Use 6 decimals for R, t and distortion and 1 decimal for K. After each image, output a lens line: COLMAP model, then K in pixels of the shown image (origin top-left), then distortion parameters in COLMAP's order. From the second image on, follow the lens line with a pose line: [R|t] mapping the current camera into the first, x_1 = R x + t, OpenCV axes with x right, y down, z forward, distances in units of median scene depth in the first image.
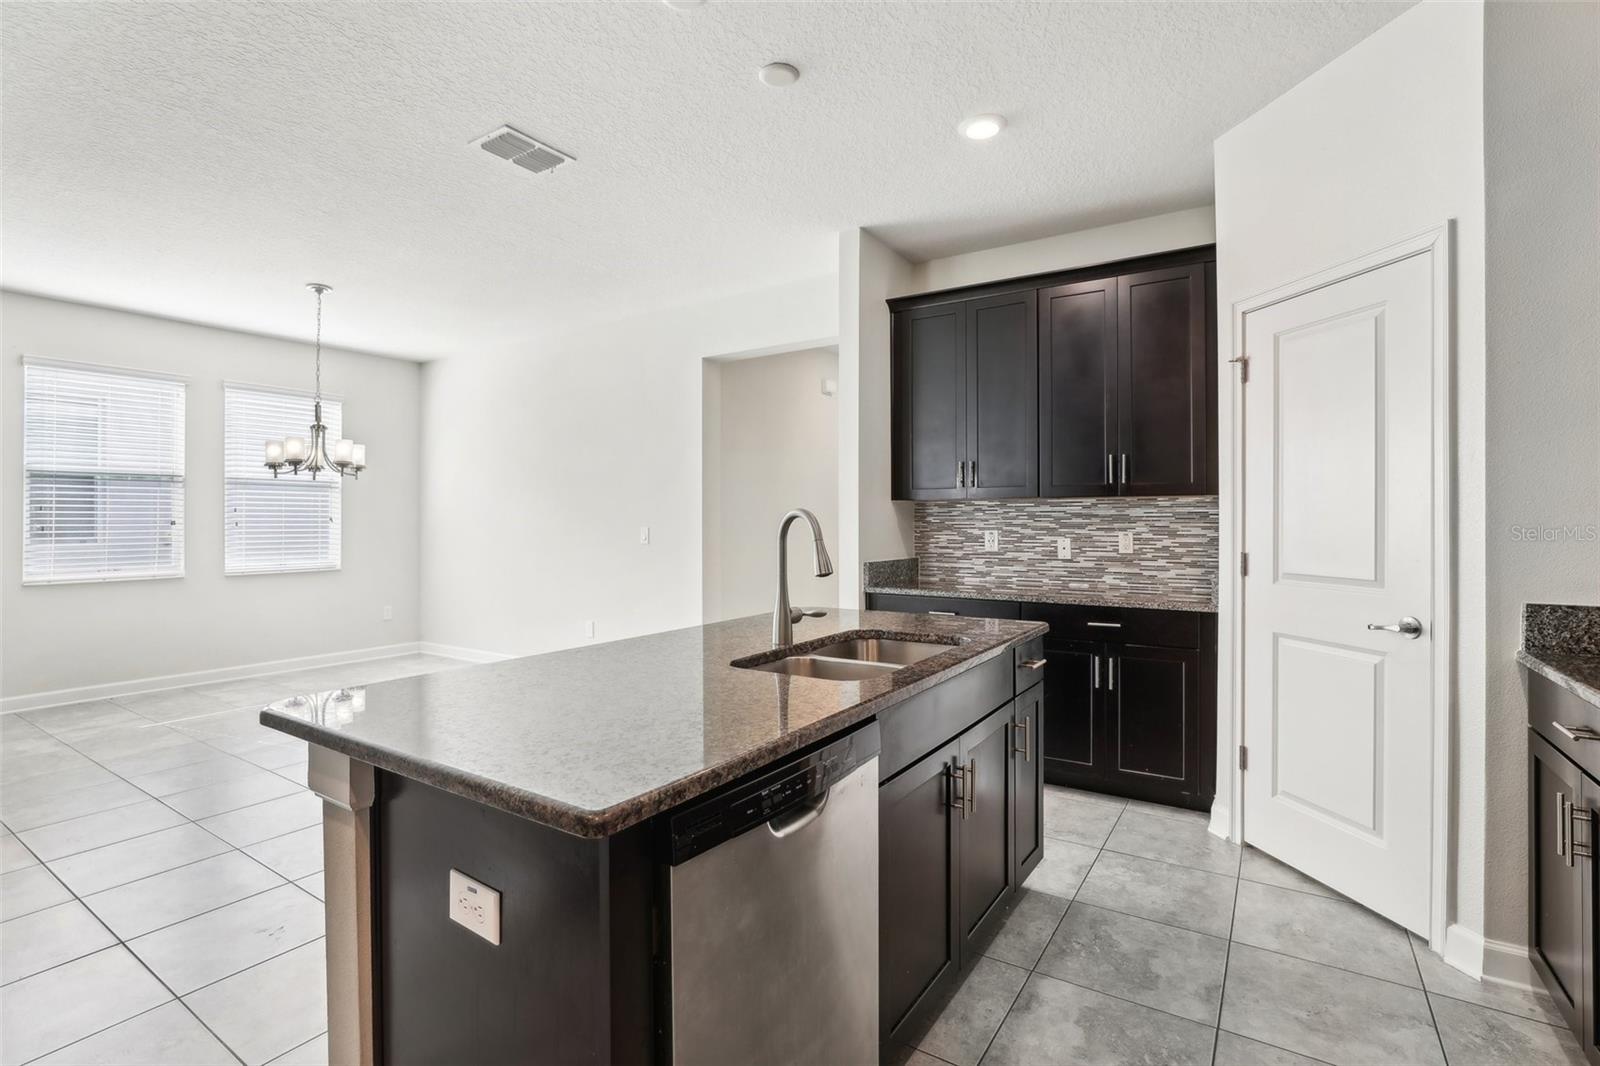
lens RADIAL K [[753.7, 0, 799.9], [0, 753.7, 512.5], [0, 0, 1]] dist [-0.027450, 0.008586]
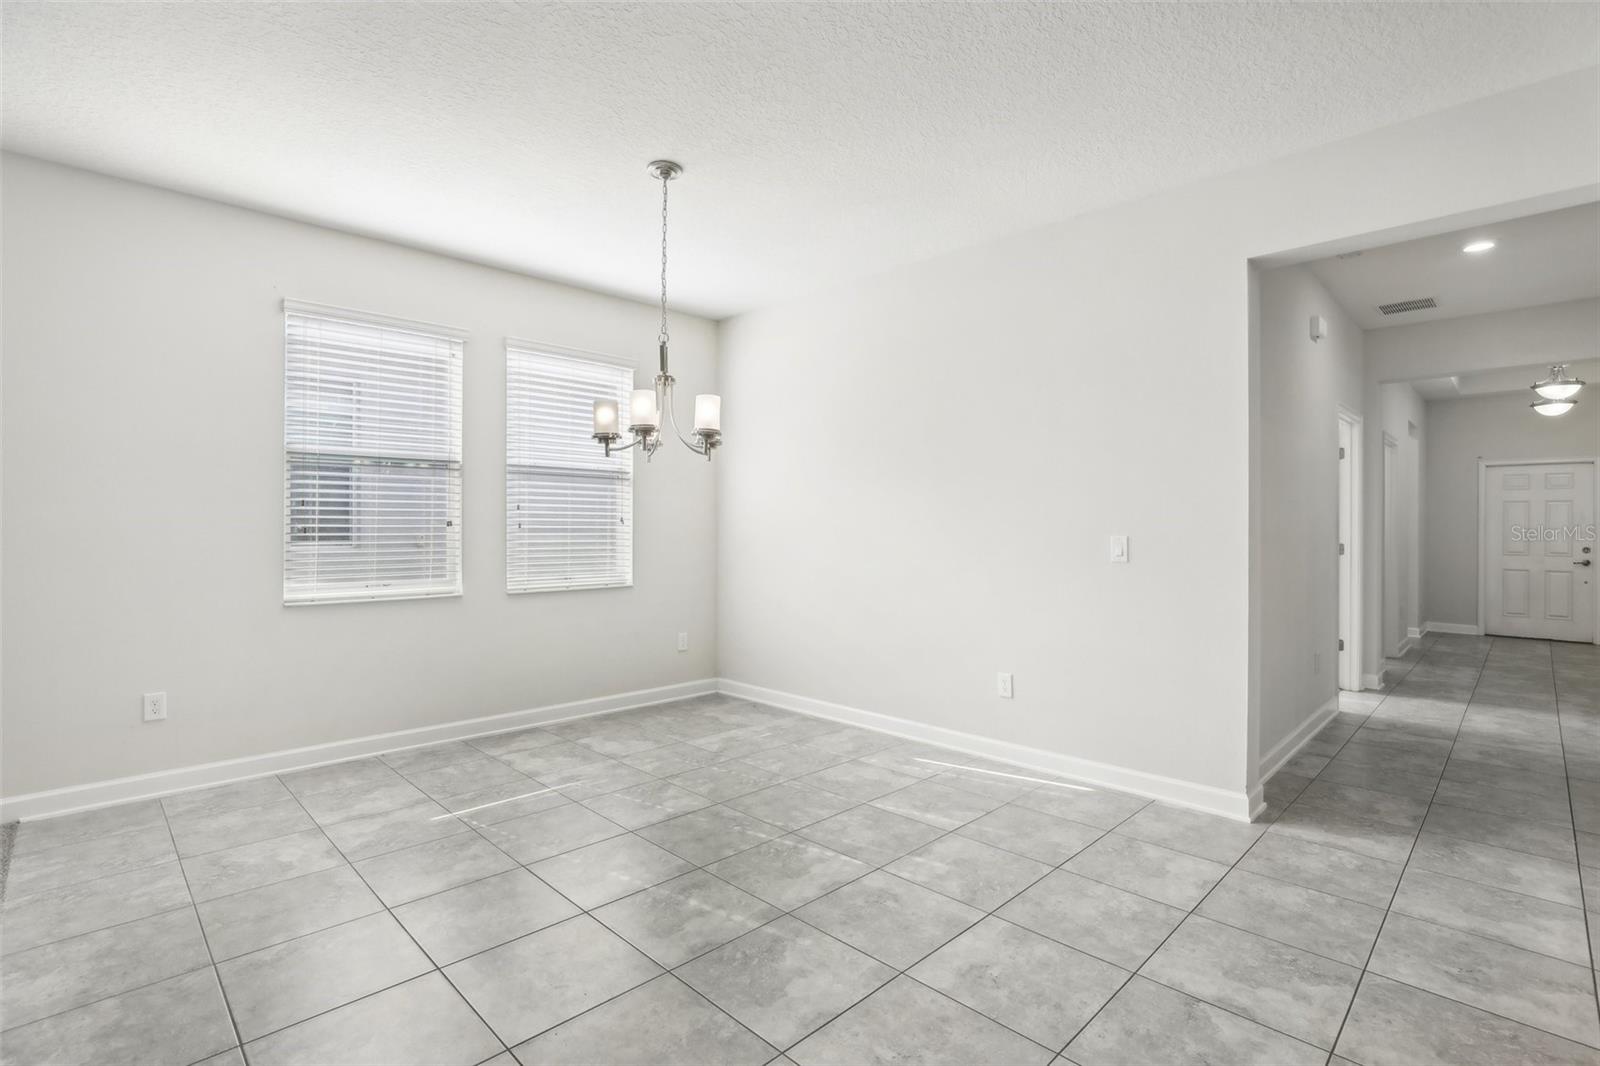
lens RADIAL K [[753.7, 0, 799.0], [0, 753.7, 525.4], [0, 0, 1]] dist [-0.027450, 0.008586]
pose [[0.979800, 0.007781, -0.199827, -0.439389], [-0.005888, 0.999932, 0.010066, 0.007973], [0.199891, -0.008686, 0.979780, 0.412230]]
